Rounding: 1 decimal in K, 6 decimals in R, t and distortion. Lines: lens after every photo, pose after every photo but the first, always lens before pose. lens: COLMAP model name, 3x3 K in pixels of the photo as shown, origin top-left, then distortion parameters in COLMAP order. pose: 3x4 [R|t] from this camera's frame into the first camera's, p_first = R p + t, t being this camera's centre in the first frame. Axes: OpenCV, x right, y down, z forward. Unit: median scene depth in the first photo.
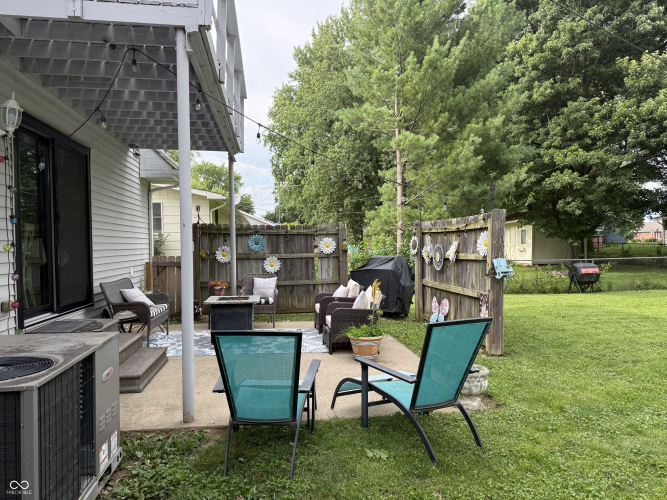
lens RADIAL K [[472.1, 0, 337.0], [0, 472.1, 256.4], [0, 0, 1]] dist [0.040505, -0.031422]
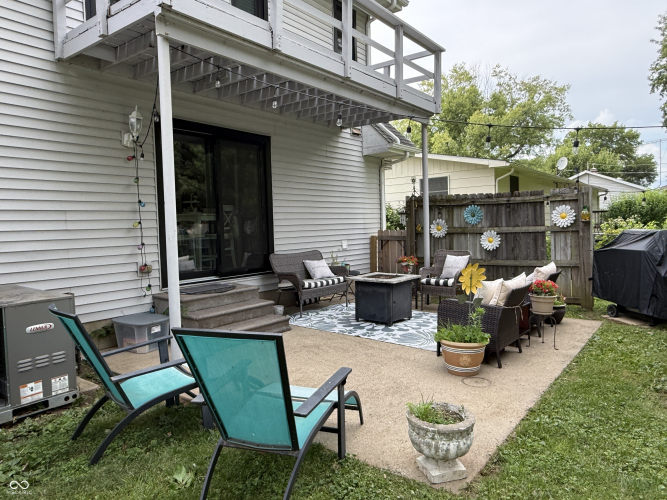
lens RADIAL K [[472.1, 0, 333.4], [0, 472.1, 245.6], [0, 0, 1]] dist [0.040505, -0.031422]
pose [[0.691365, 0.022488, -0.722156, 0.279975], [0.001107, 0.999481, 0.032183, -0.000755], [0.722505, -0.023050, 0.690981, 0.214958]]
